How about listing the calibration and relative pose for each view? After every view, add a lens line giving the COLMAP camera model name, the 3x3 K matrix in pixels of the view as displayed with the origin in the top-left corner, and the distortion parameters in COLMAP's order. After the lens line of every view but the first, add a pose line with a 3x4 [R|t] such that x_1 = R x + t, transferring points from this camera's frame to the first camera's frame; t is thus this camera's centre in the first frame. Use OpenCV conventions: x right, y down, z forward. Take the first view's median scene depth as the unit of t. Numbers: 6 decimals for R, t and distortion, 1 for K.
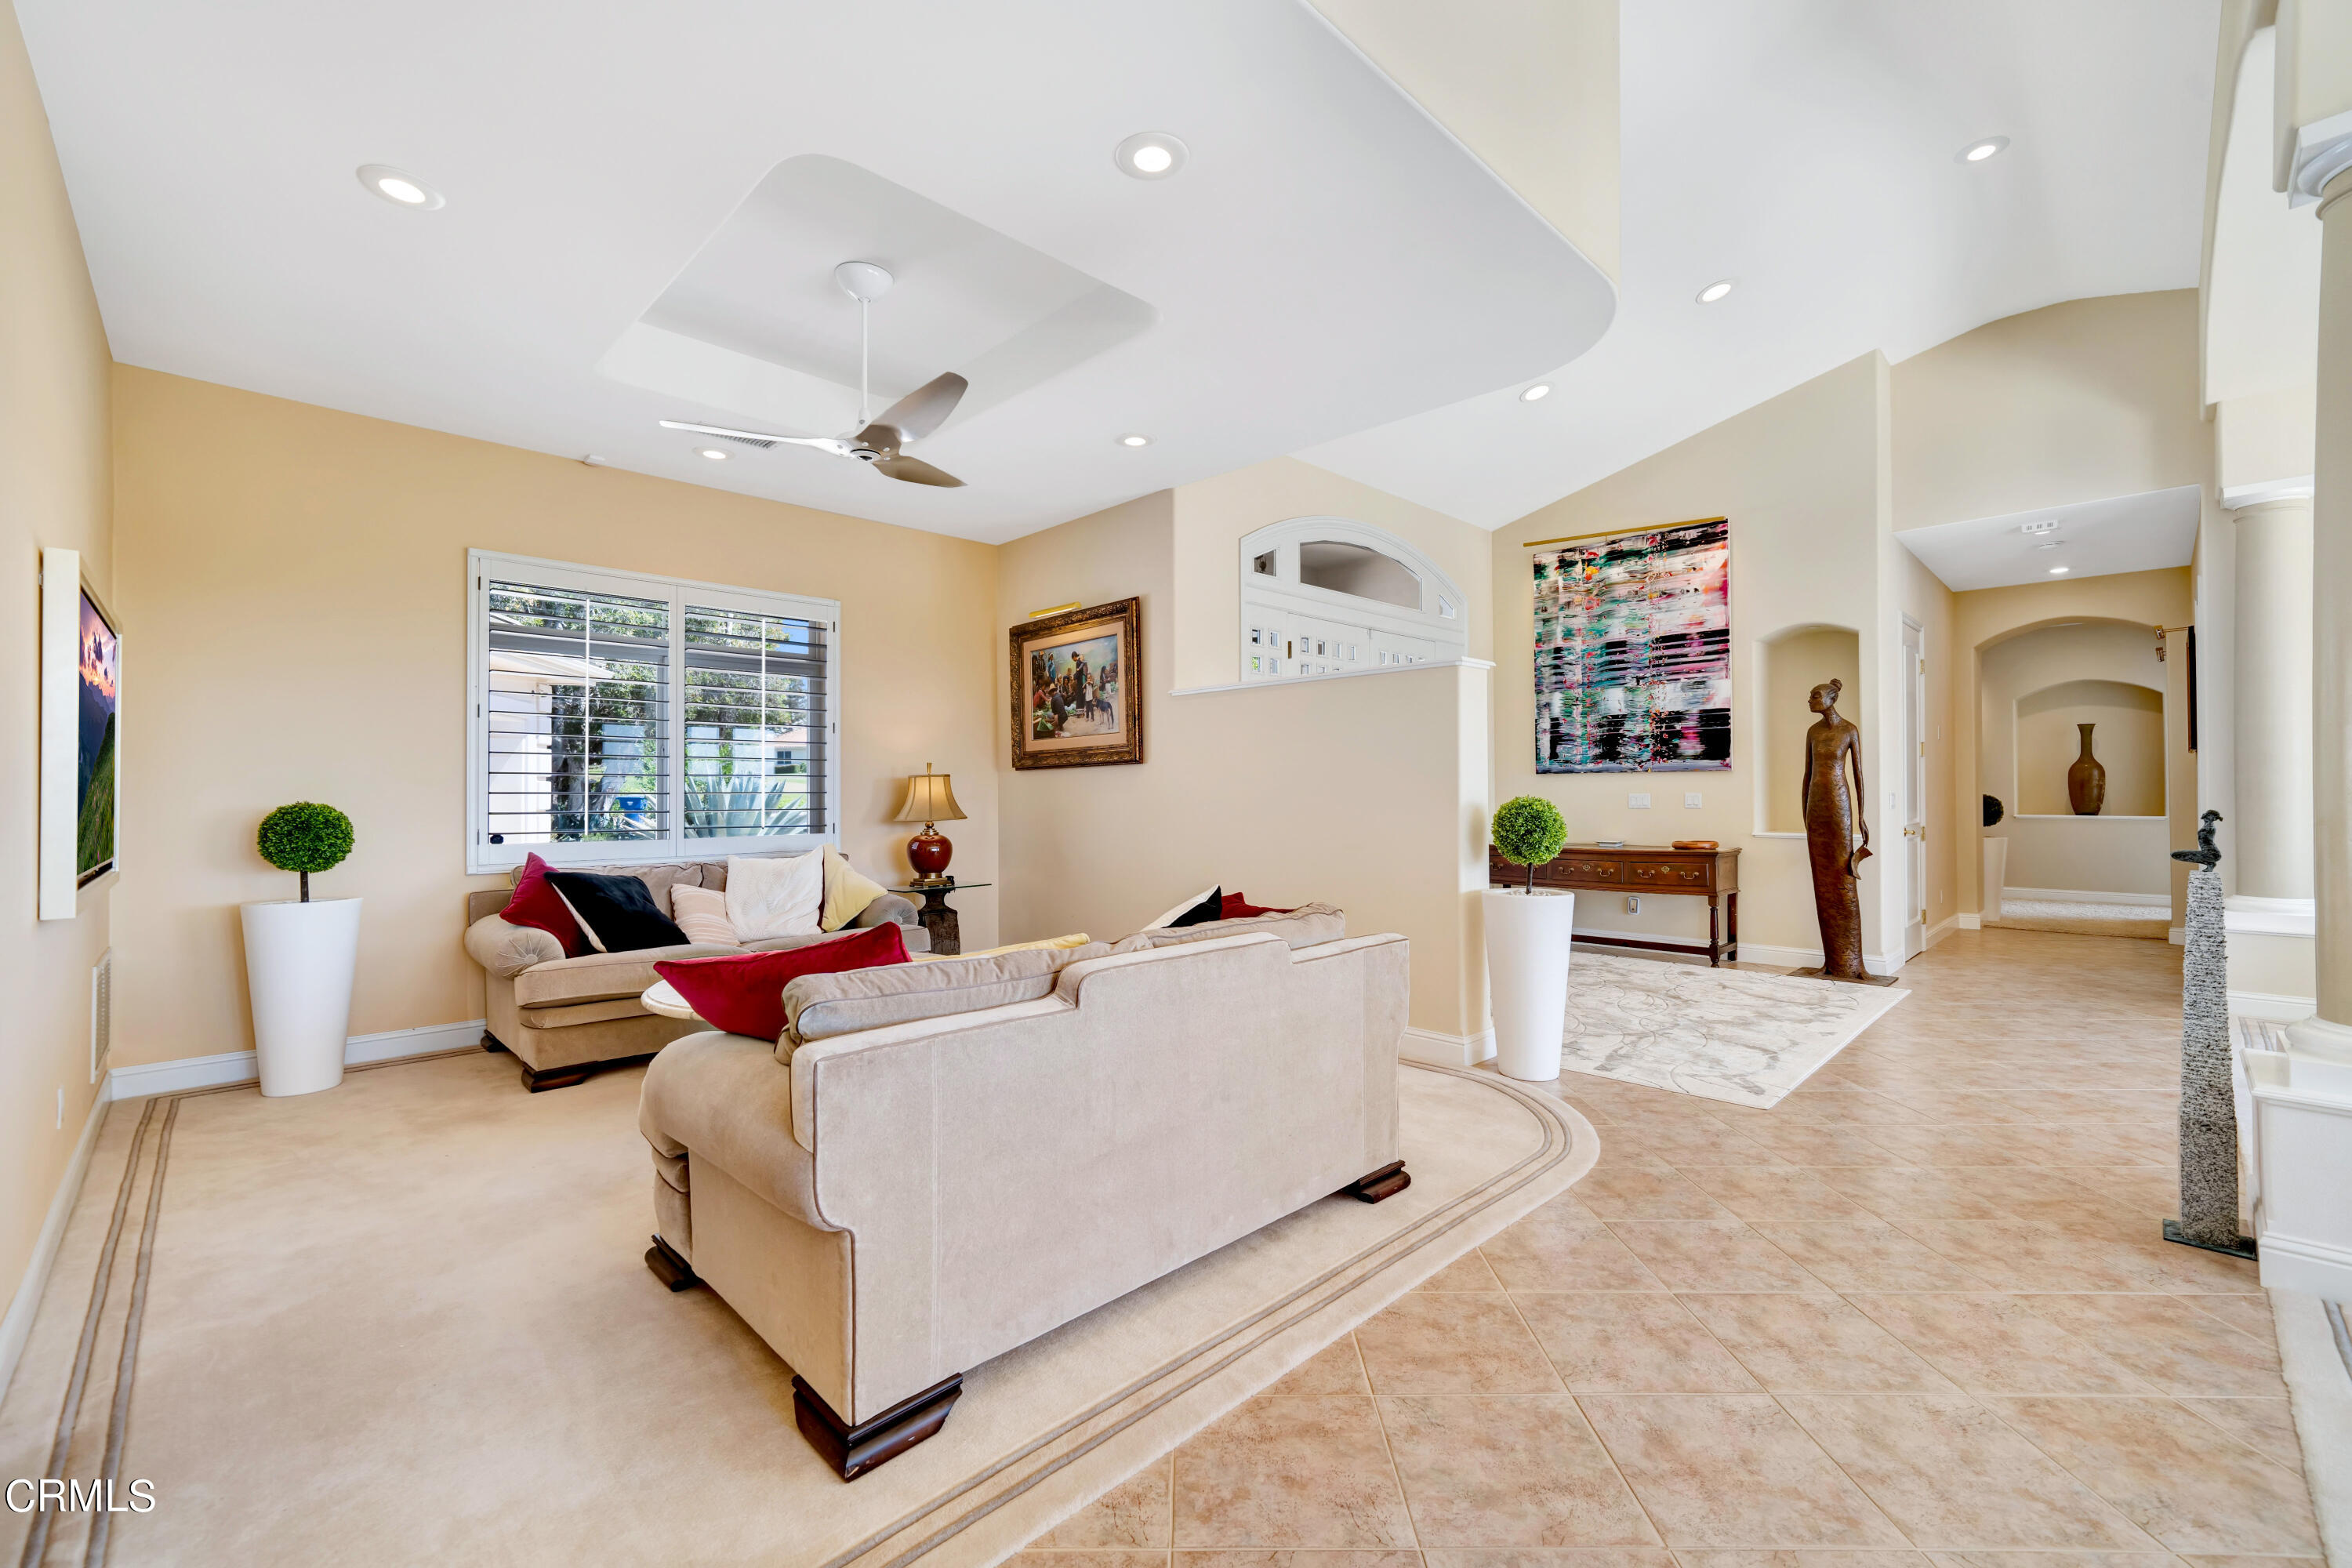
lens RADIAL K [[966.7, 0, 1183.2], [0, 966.7, 791.7], [0, 0, 1]] dist [-0.000252, 0.000245]
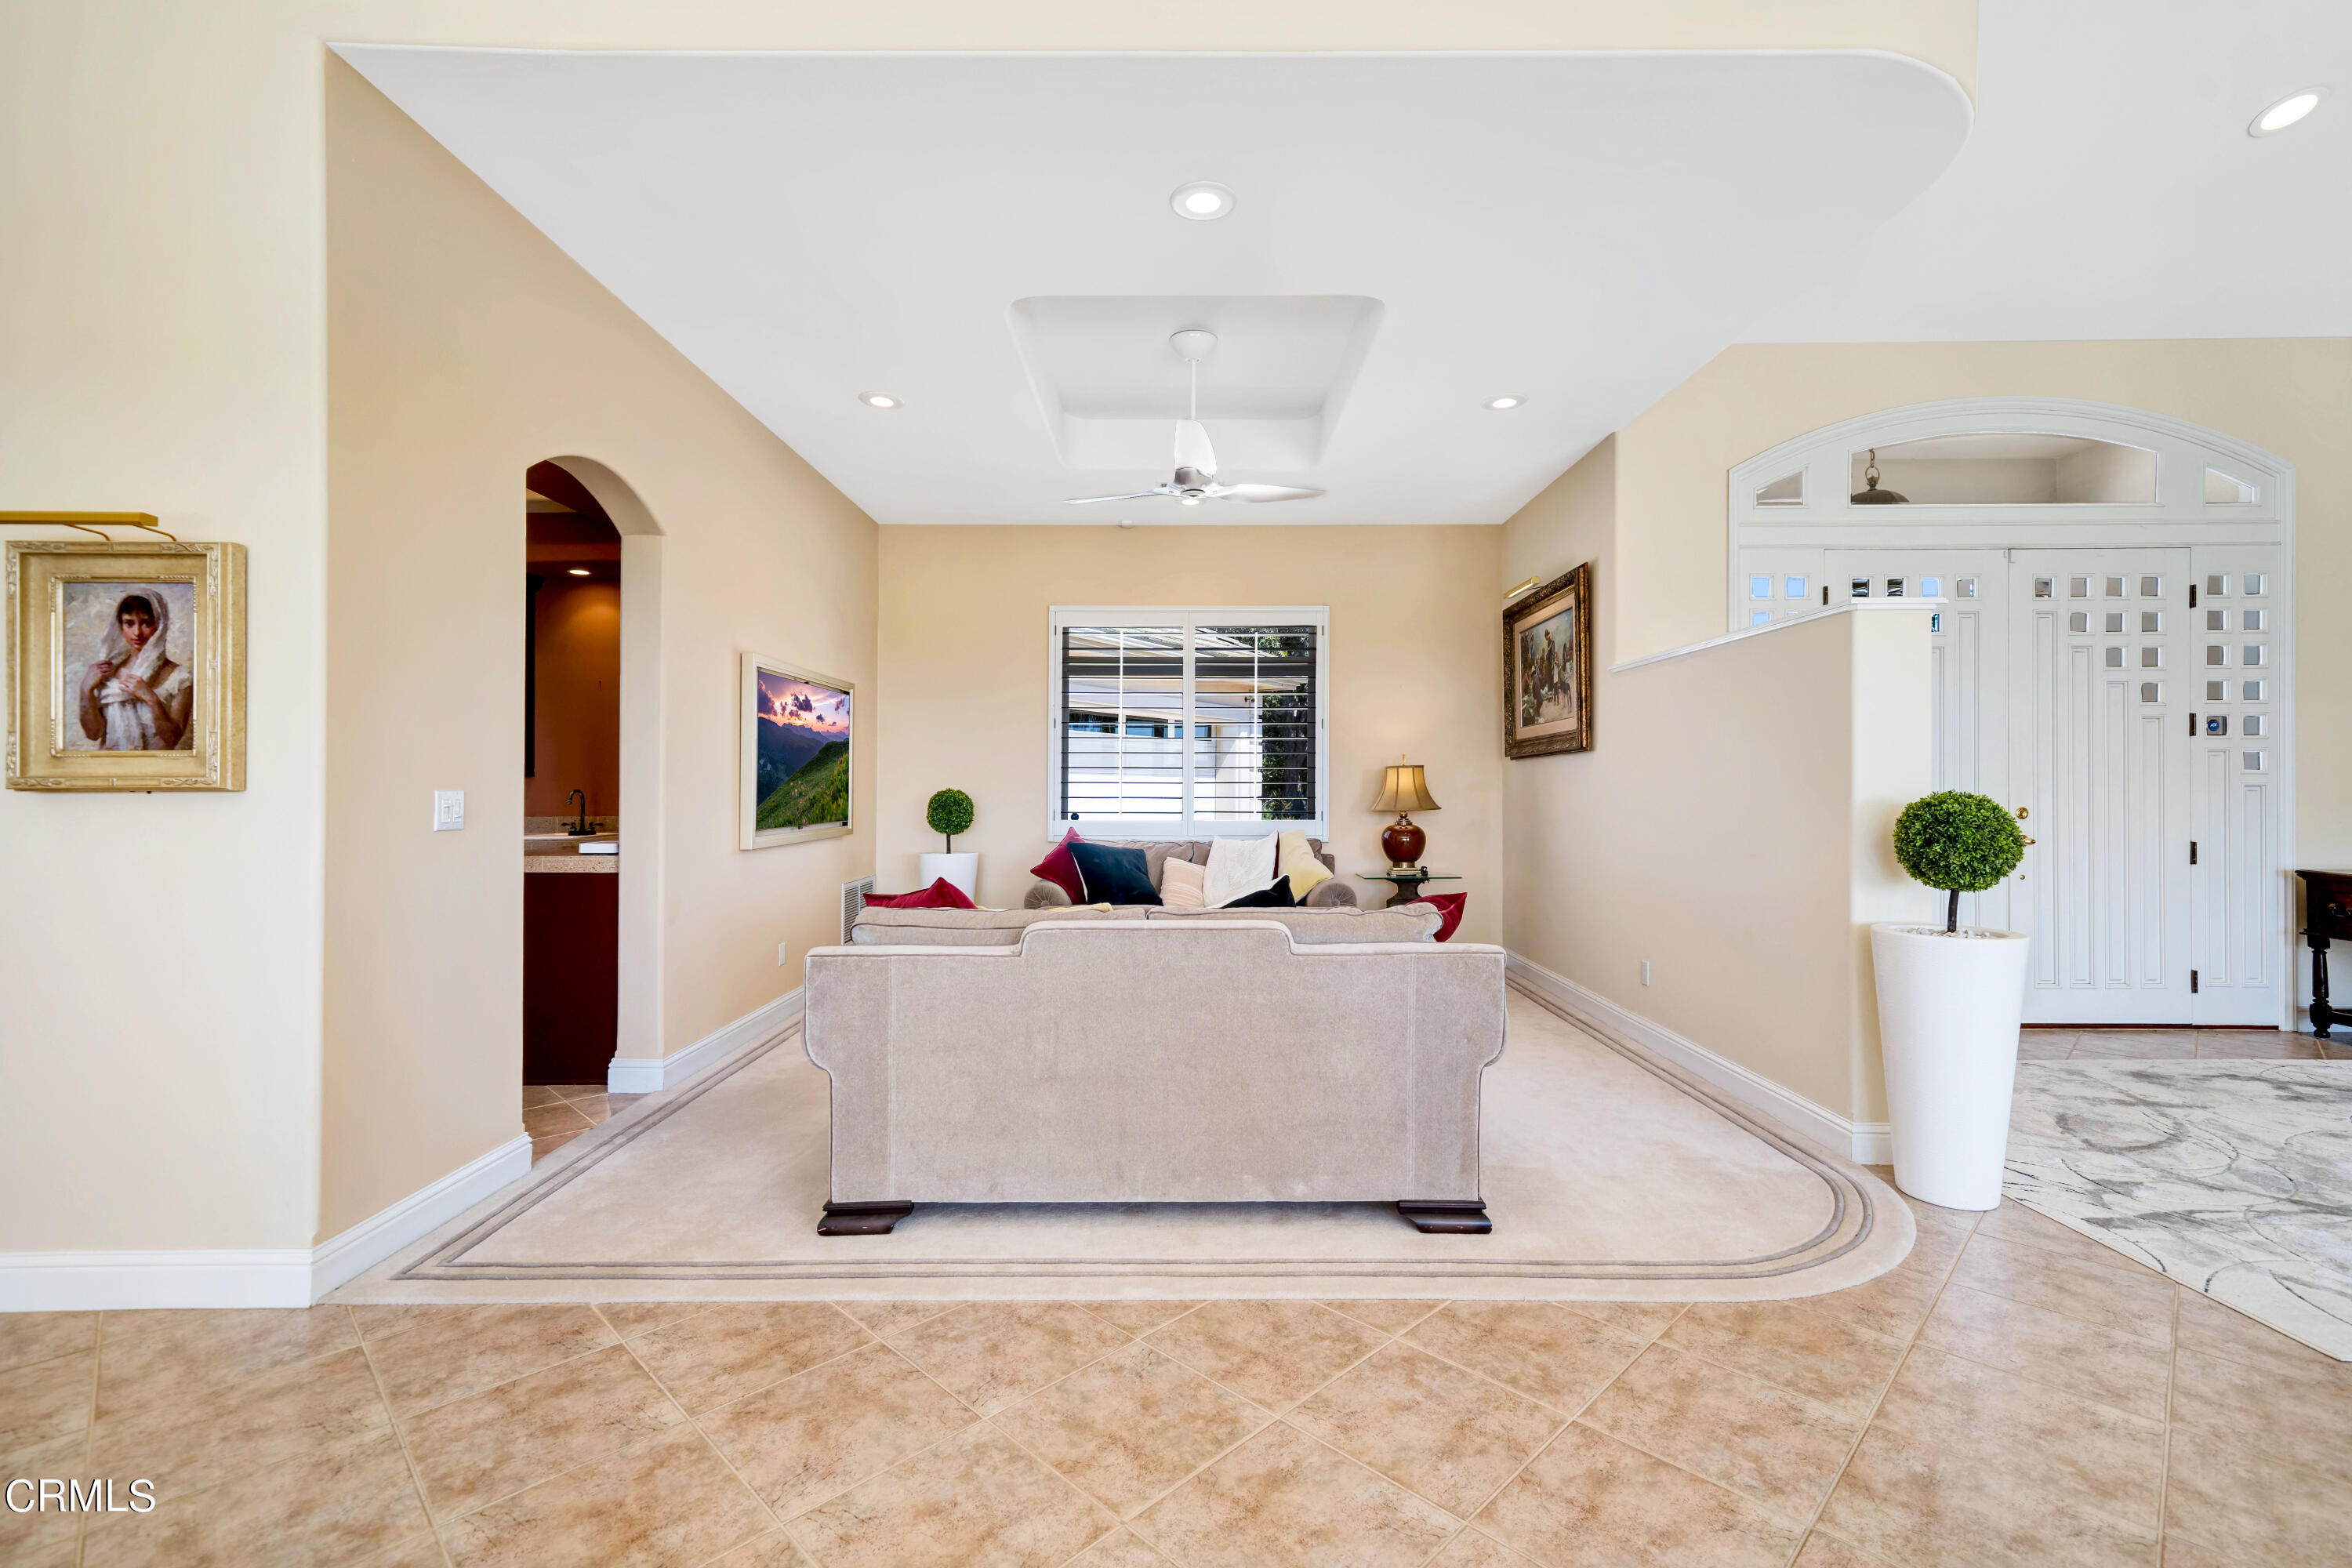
lens RADIAL K [[1028.0, 0, 1186.2], [0, 1028.0, 781.8], [0, 0, 1]] dist [0.004228, 0.000812]
pose [[0.713713, 0.001863, -0.700436, 0.336945], [-0.001878, 0.999998, 0.000746, -0.001045], [0.700436, 0.000783, 0.713715, 0.068352]]
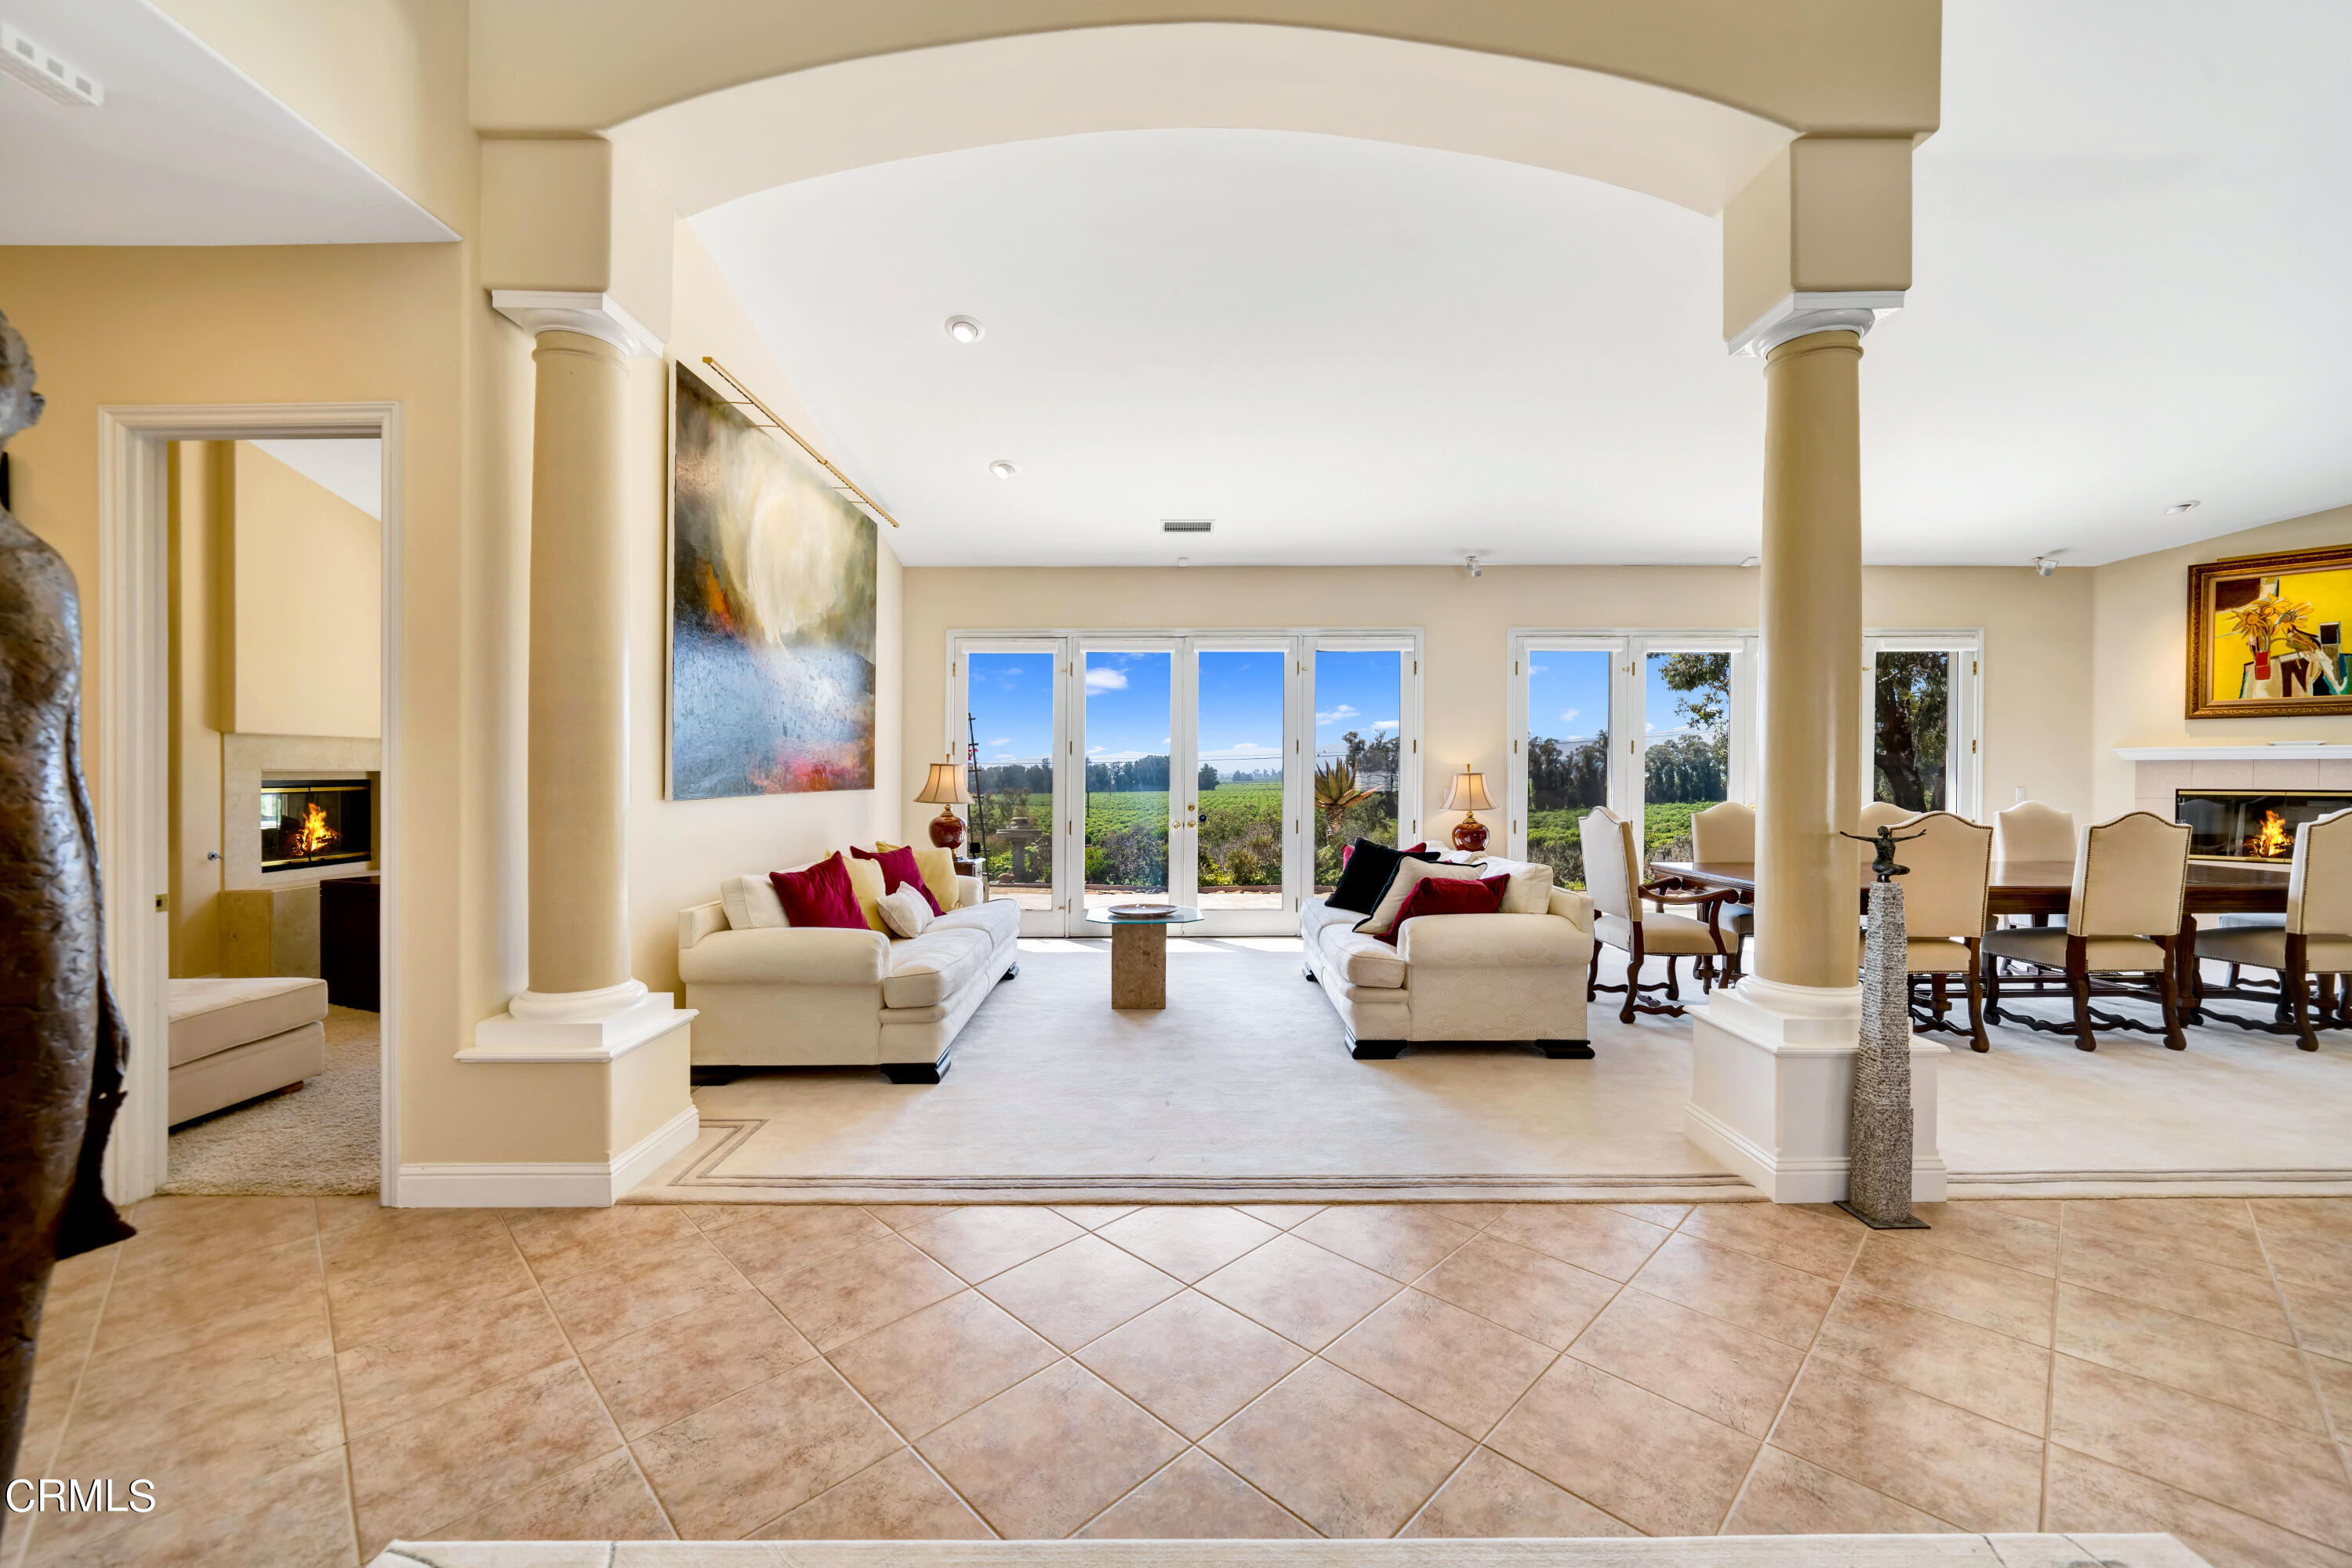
lens RADIAL K [[898.1, 0, 1176.0], [0, 898.1, 784.0], [0, 0, 1]] dist [-0.000019, 0.000039]
pose [[-0.715063, 0.001125, 0.699059, 0.395160], [0.008326, 0.999941, 0.006907, -0.021635], [-0.699010, 0.010760, -0.715030, 0.999781]]
